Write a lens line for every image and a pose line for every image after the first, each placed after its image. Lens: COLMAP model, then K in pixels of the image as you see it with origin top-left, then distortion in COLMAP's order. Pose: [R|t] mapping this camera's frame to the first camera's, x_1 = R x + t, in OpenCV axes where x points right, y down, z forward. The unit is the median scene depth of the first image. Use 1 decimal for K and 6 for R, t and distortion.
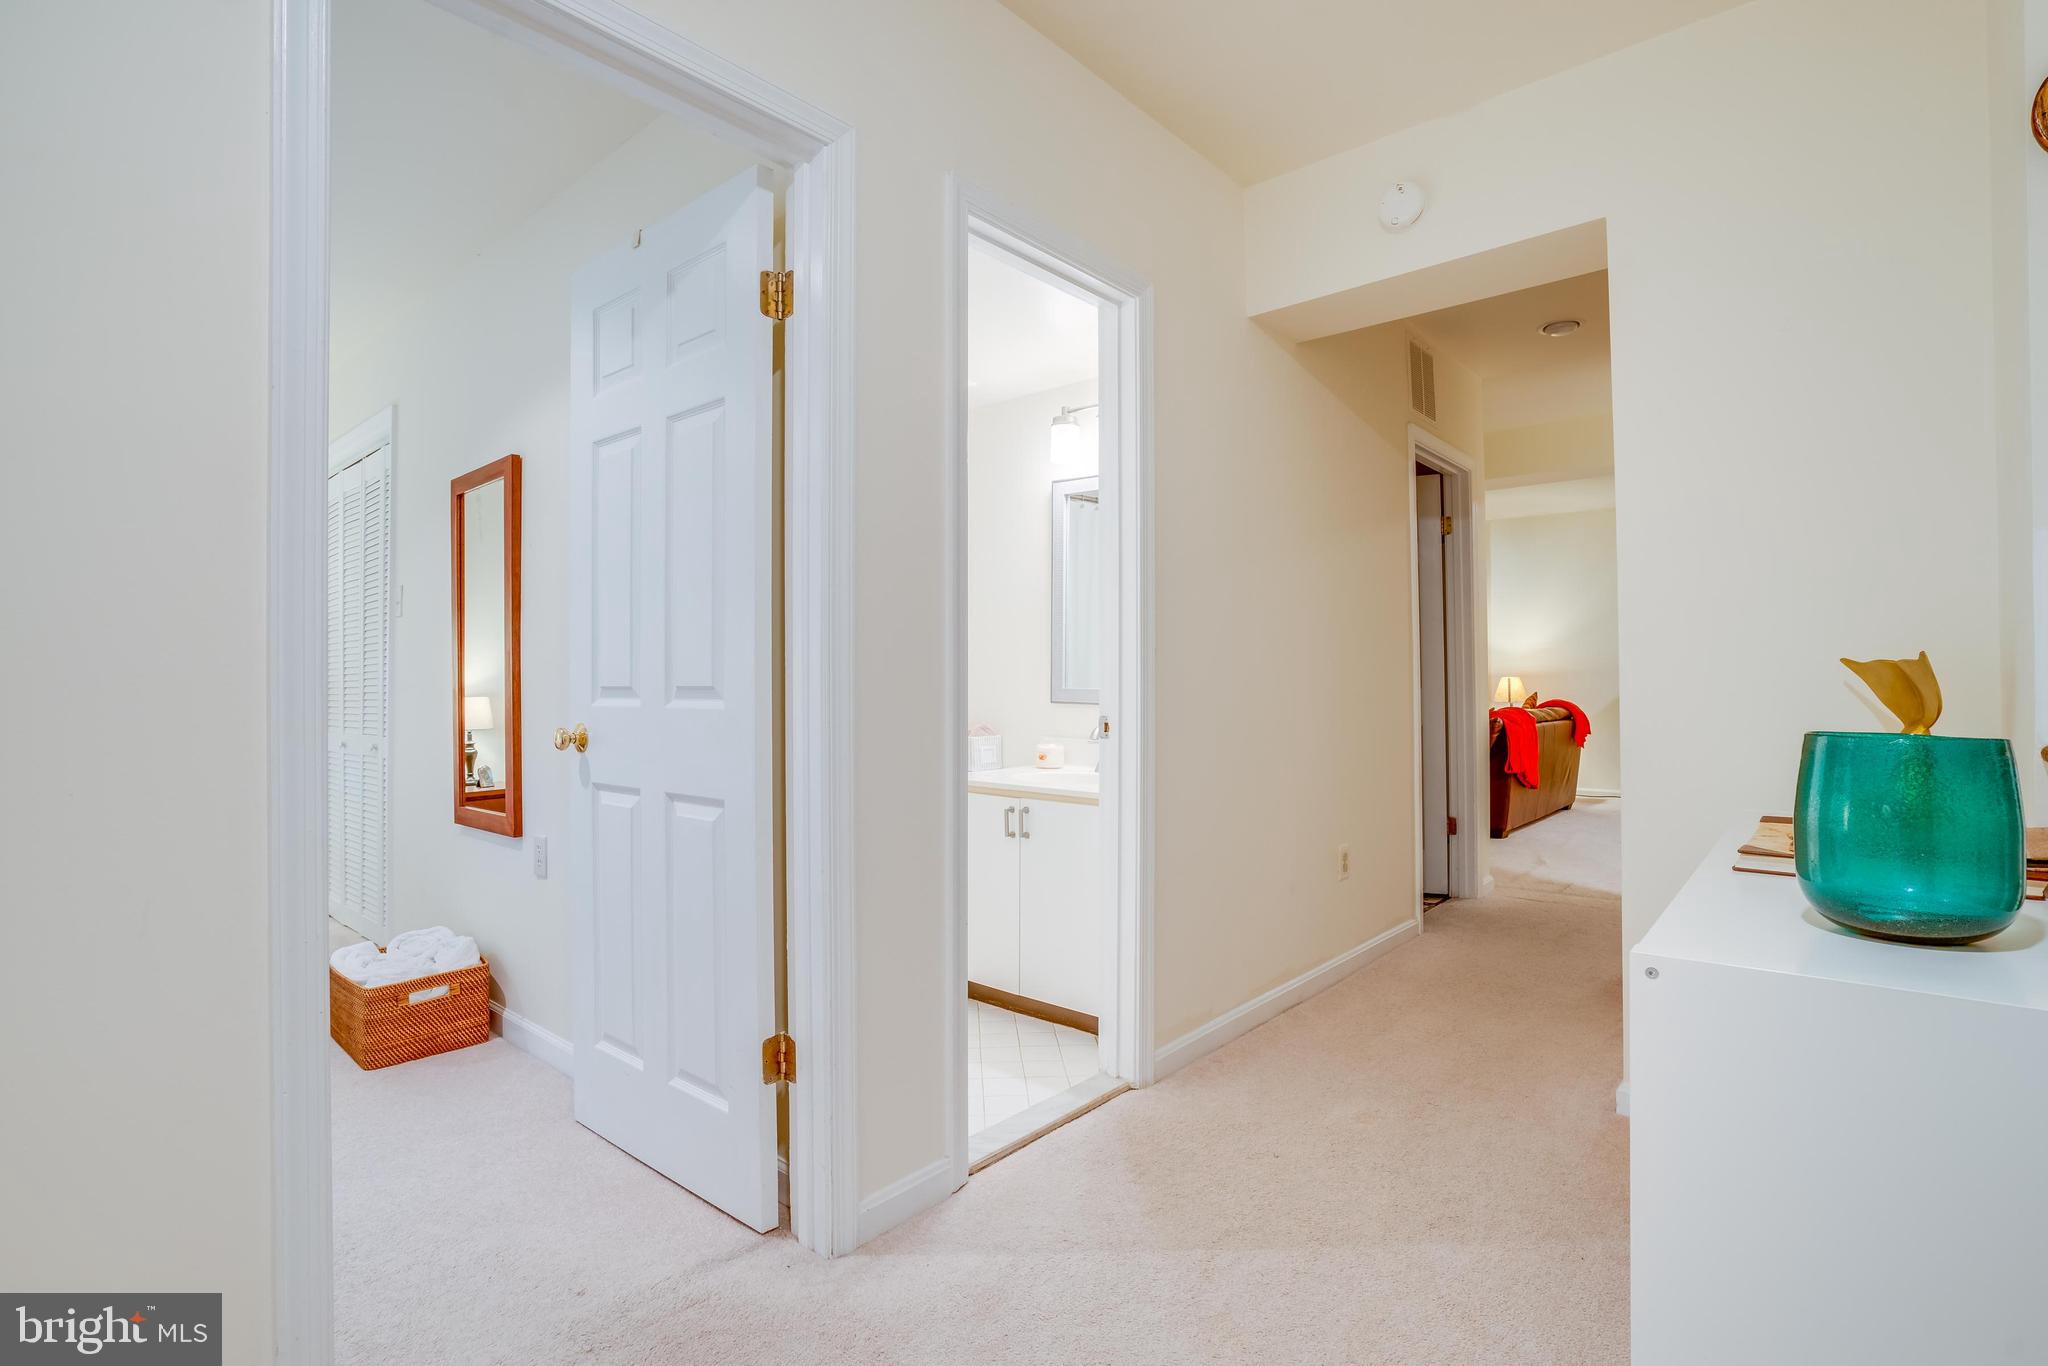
lens RADIAL K [[945.7, 0, 1024.0], [0, 945.7, 682.0], [0, 0, 1]] dist [-0.040375, 0.007704]
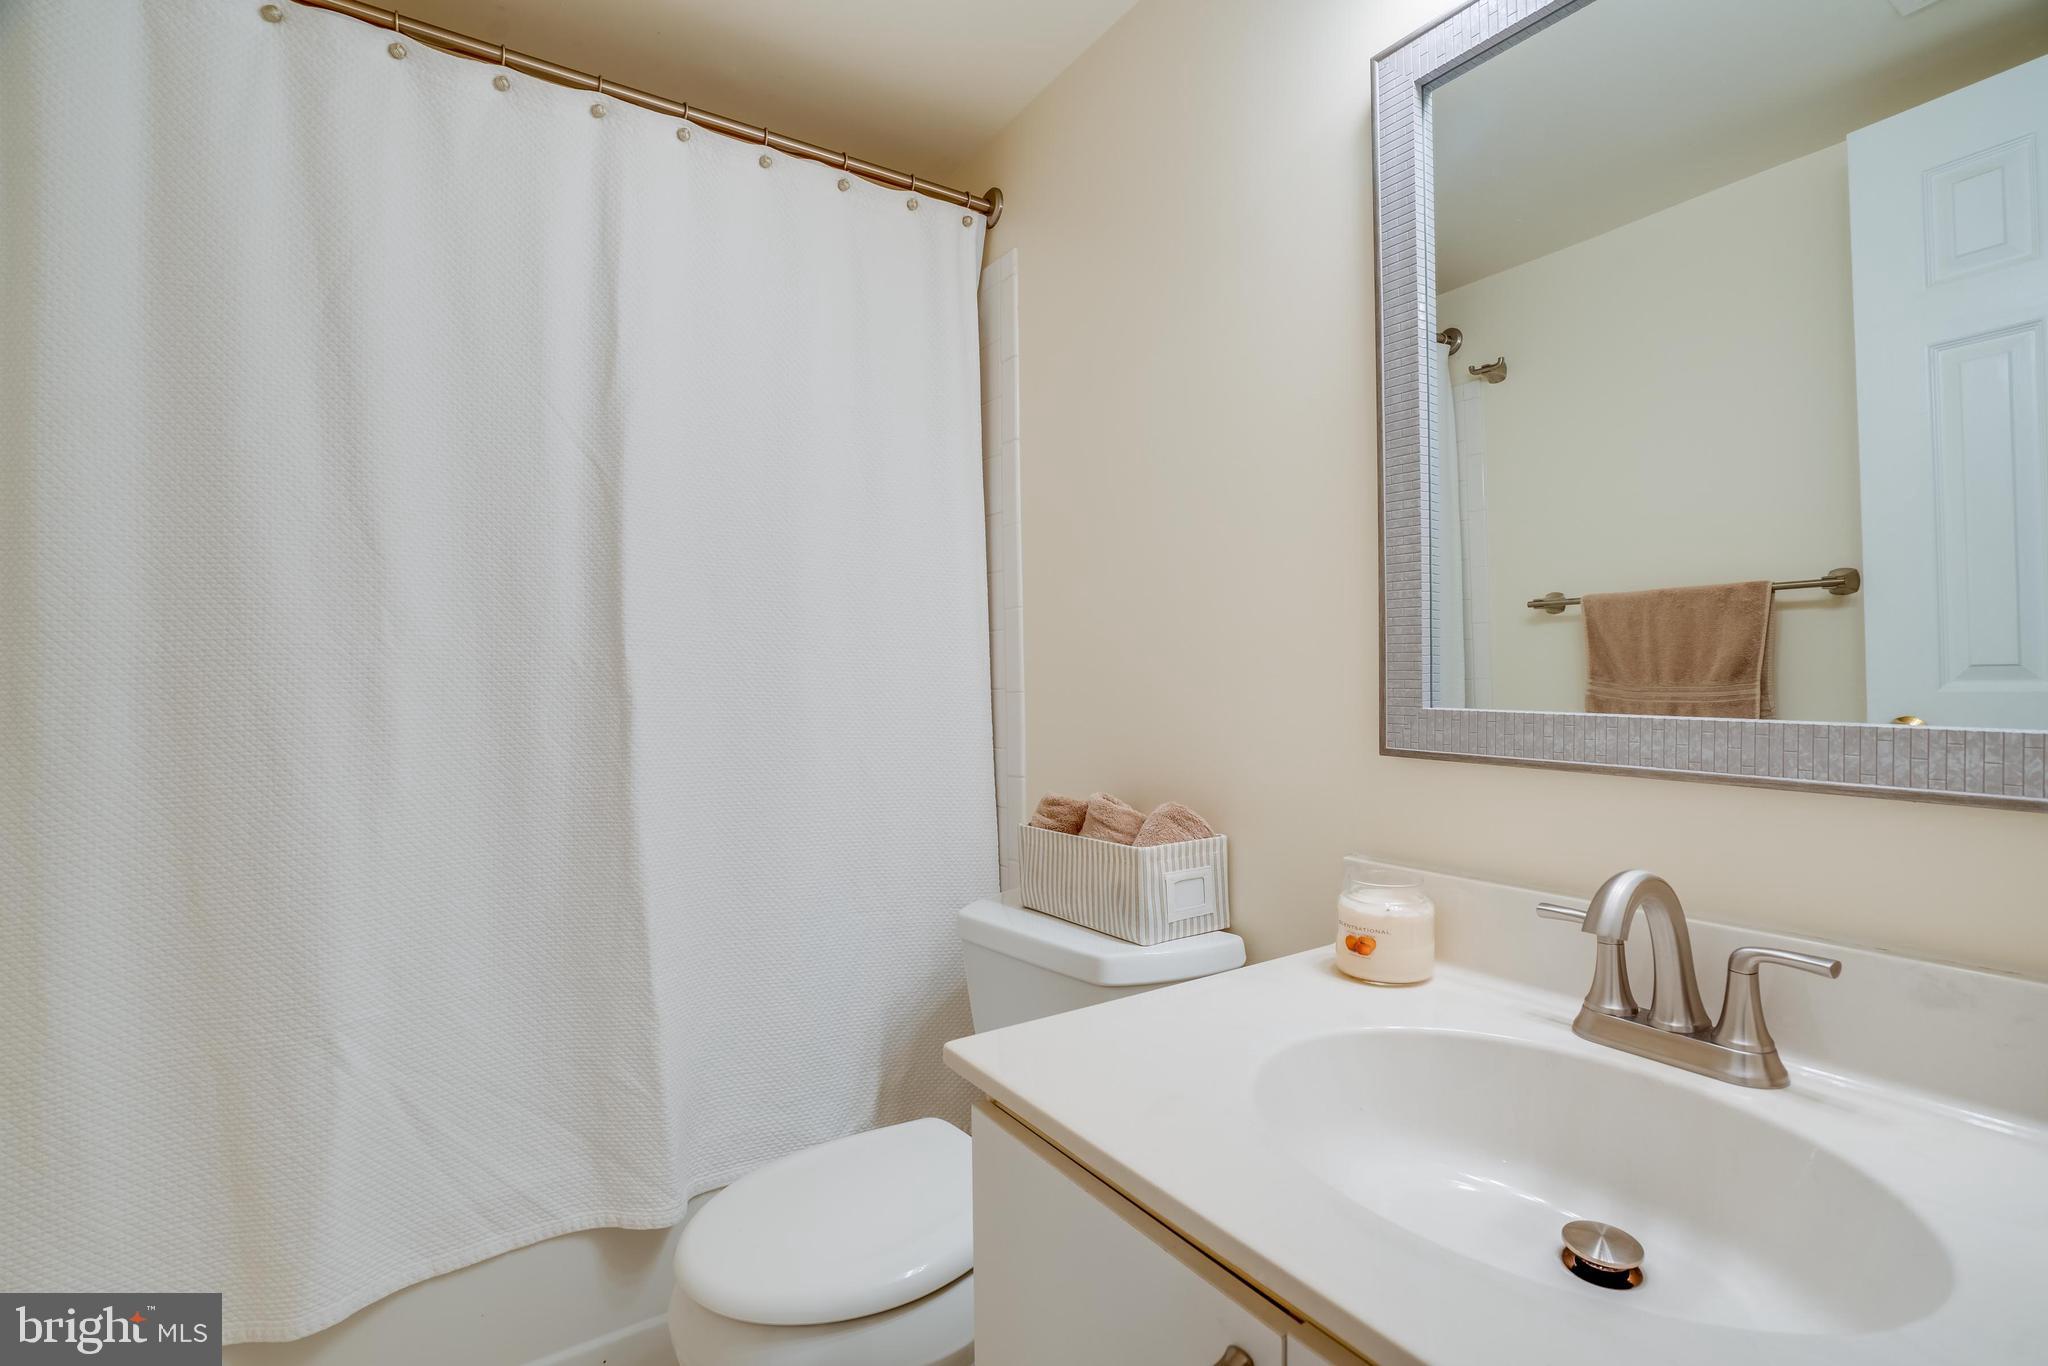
lens RADIAL K [[945.7, 0, 1020.0], [0, 945.7, 681.3], [0, 0, 1]] dist [-0.040375, 0.007704]
pose [[0.964574, -0.014180, -0.263432, -0.004773], [0.015582, 0.999873, 0.003236, -0.006286], [0.263352, -0.007226, 0.964673, 0.673888]]
